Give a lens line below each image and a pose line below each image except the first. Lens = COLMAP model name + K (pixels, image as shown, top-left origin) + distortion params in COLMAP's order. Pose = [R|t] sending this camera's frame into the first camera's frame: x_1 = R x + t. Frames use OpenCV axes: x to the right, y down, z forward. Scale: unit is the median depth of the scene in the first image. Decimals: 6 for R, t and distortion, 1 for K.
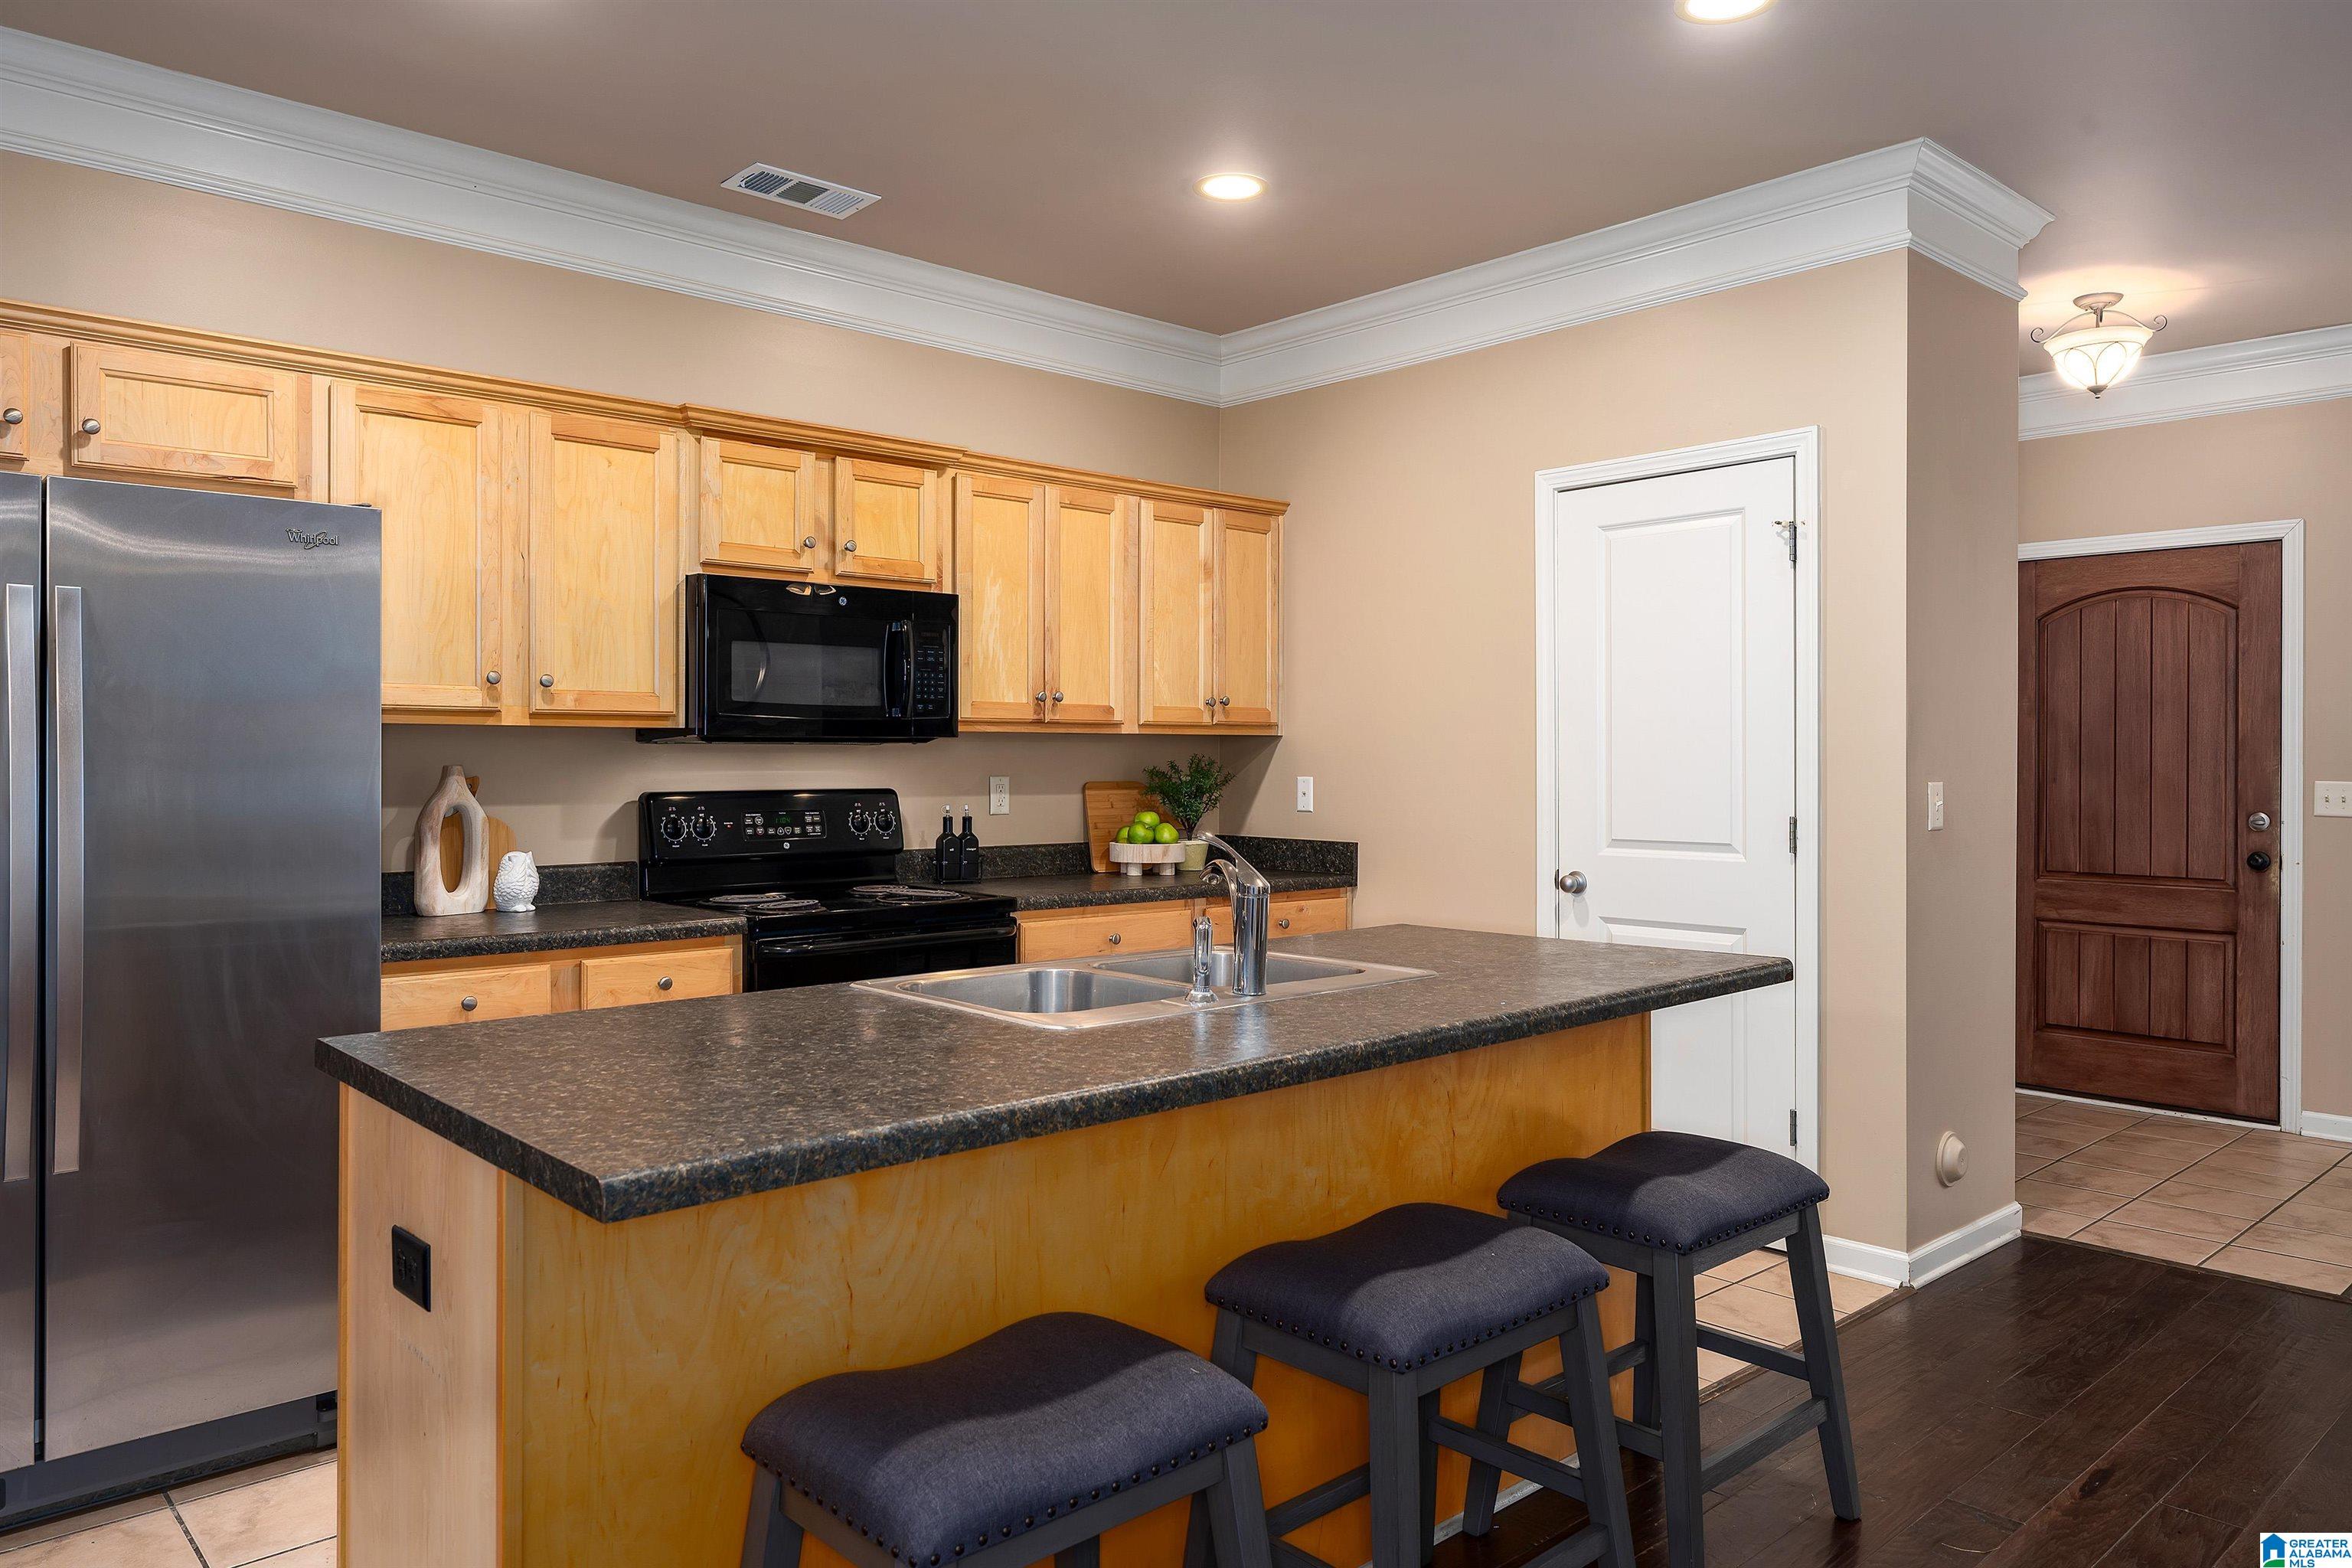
lens RADIAL K [[1558.0, 0, 1176.6], [0, 1558.0, 787.4], [0, 0, 1]] dist [-0.011624, -0.002382]
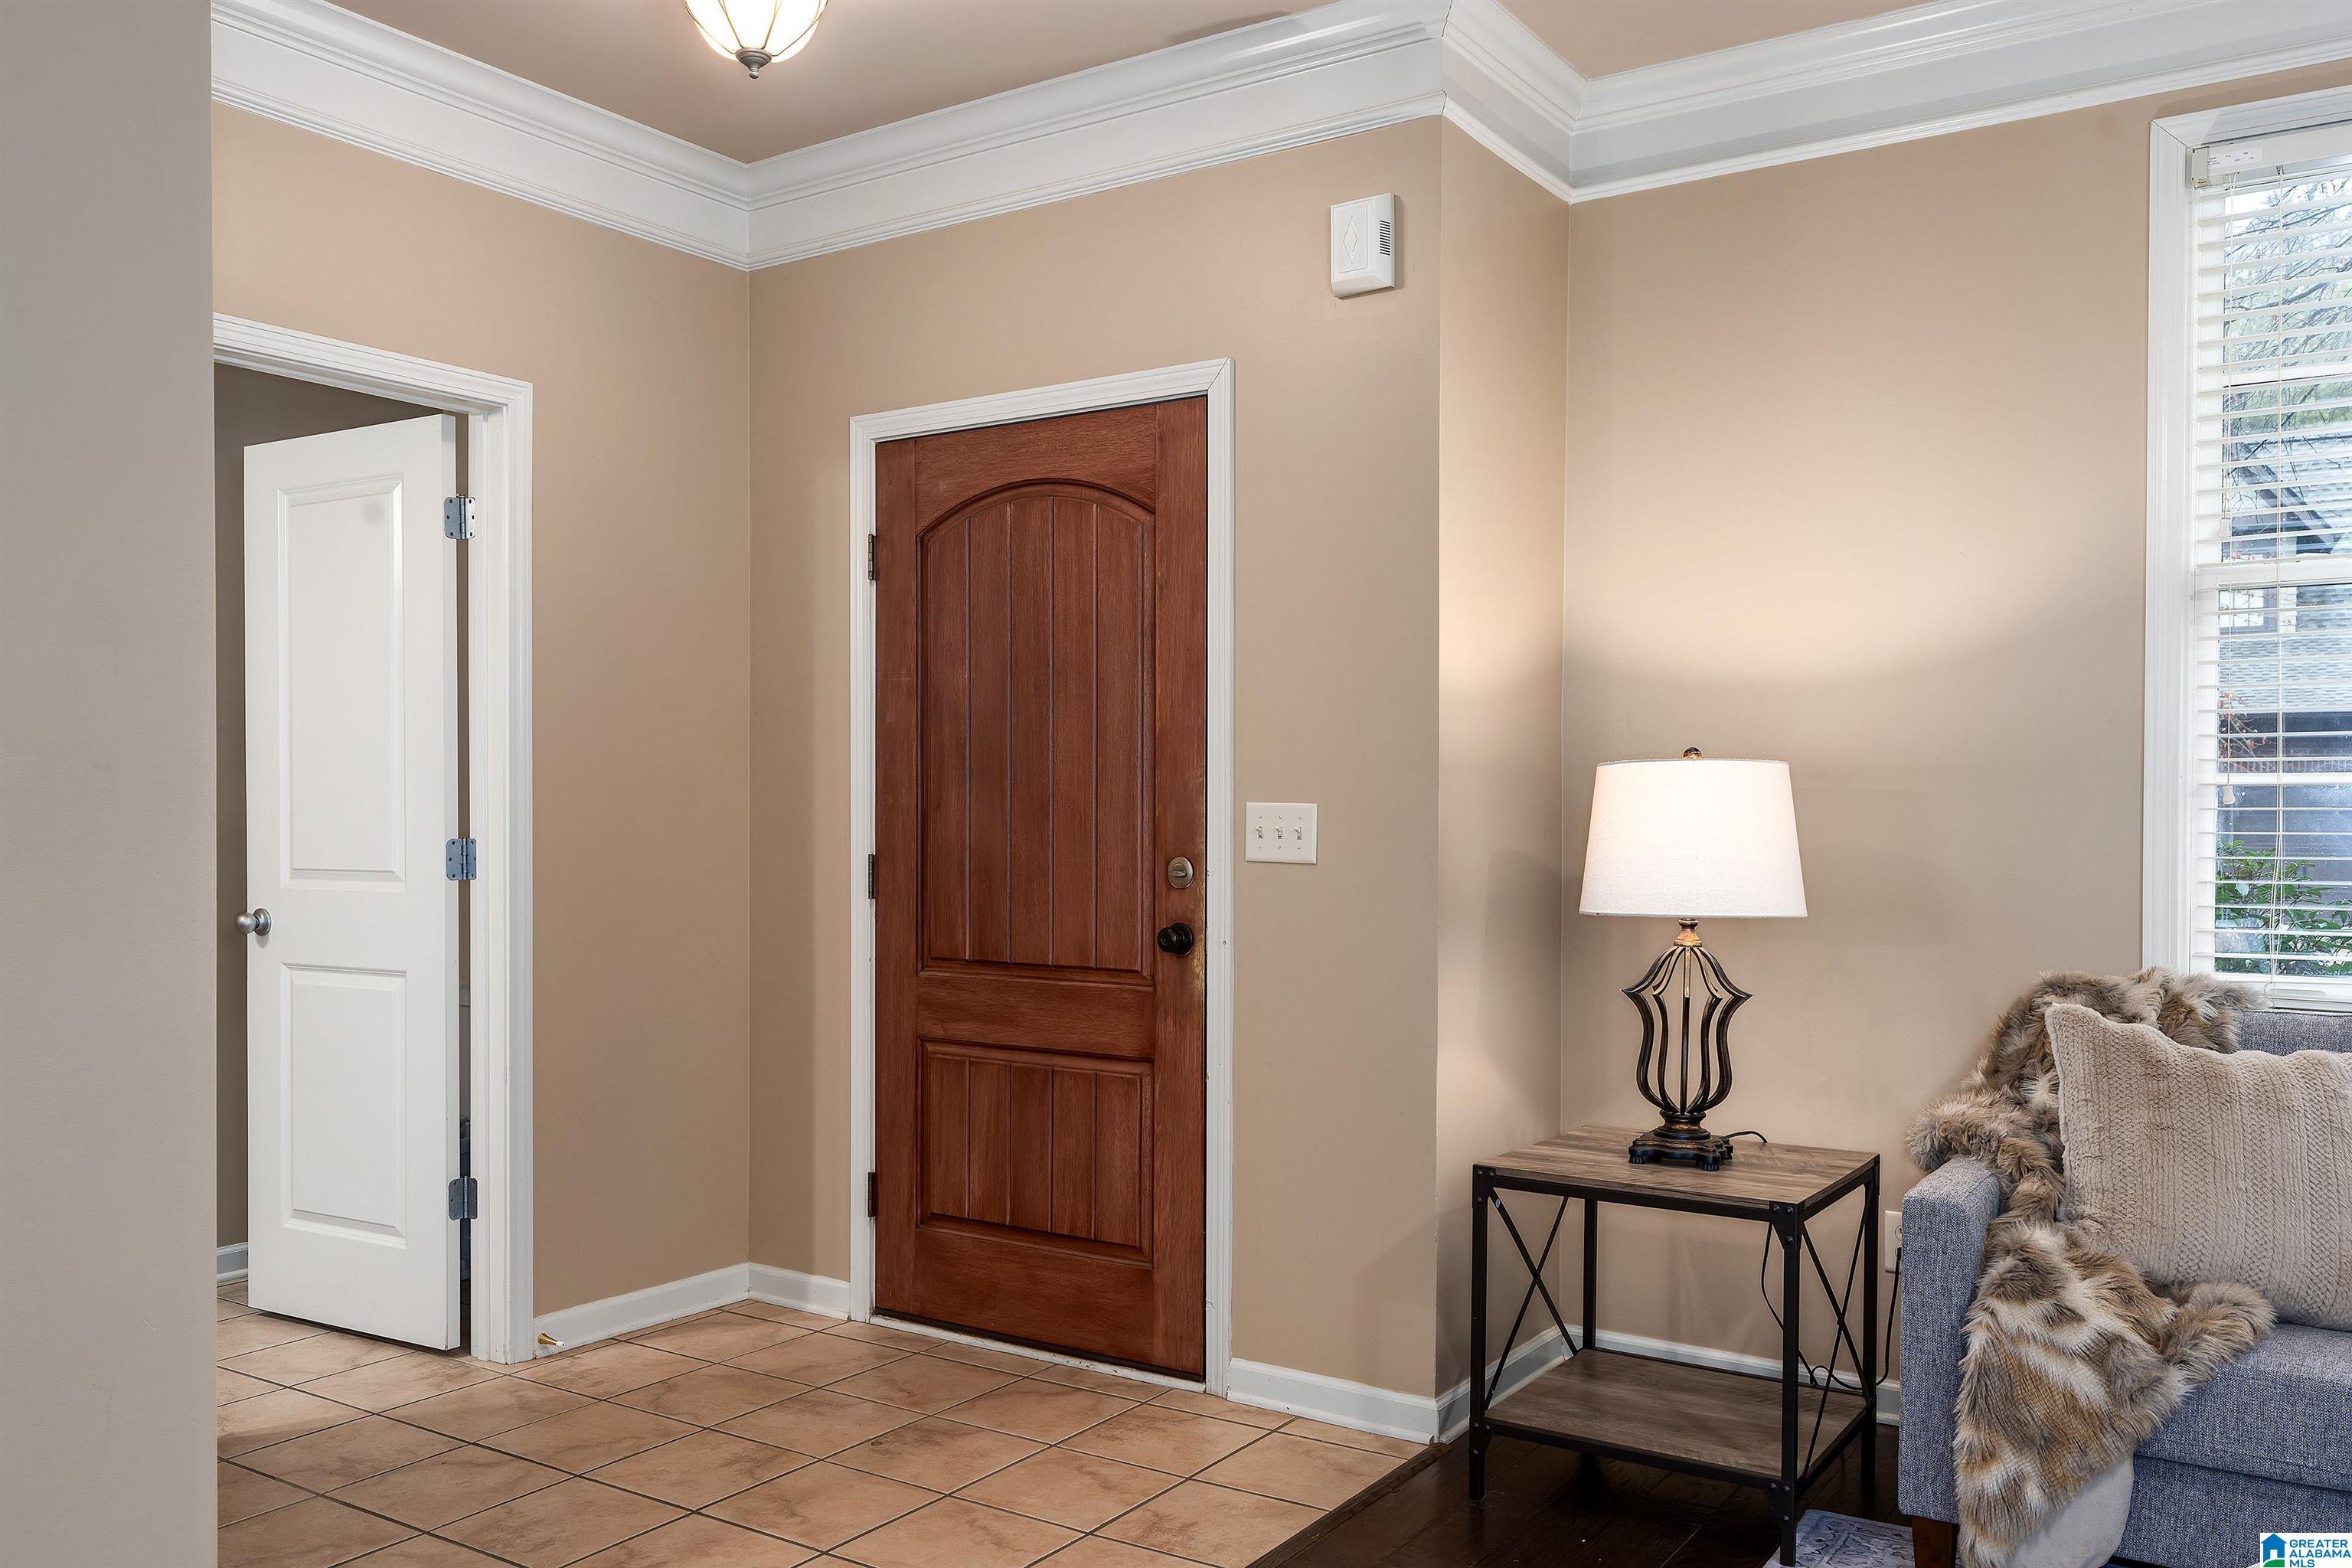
lens RADIAL K [[1806.3, 0, 1247.3], [0, 1806.3, 878.1], [0, 0, 1]] dist [0.004483, 0.004194]
pose [[0.969442, -0.003776, 0.245291, 0.543367], [0.000903, 0.999930, 0.011824, 0.015882], [-0.245319, -0.011242, 0.969377, 0.315770]]
